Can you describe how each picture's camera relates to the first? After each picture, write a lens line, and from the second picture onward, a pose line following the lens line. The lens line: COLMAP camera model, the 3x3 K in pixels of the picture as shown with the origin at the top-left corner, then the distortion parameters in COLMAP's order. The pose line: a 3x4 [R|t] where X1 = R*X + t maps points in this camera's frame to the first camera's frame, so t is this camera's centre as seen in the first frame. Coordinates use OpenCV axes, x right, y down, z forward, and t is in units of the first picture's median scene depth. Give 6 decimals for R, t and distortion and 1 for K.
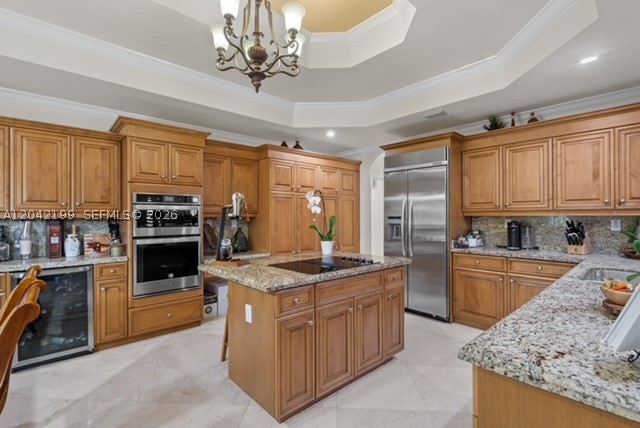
lens RADIAL K [[297.5, 0, 318.2], [0, 297.5, 216.0], [0, 0, 1]] dist [-0.001392, 0.000362]
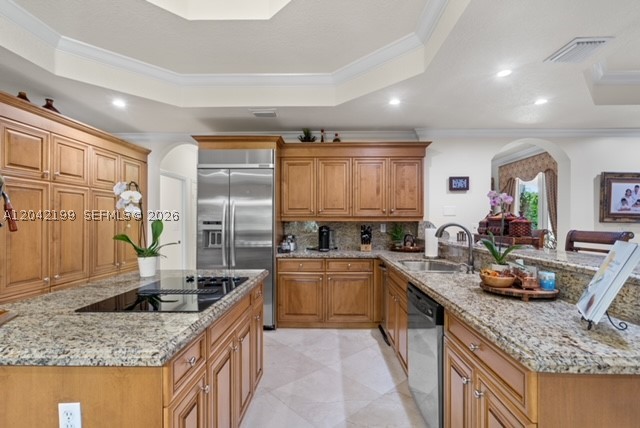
lens RADIAL K [[301.0, 0, 319.5], [0, 301.0, 221.6], [0, 0, 1]] dist [0.000958, 0.000738]
pose [[0.691663, 0.002117, 0.722217, -0.177994], [-0.004014, 0.999992, 0.000914, 0.000574], [-0.722209, -0.003531, 0.691666, 0.211344]]
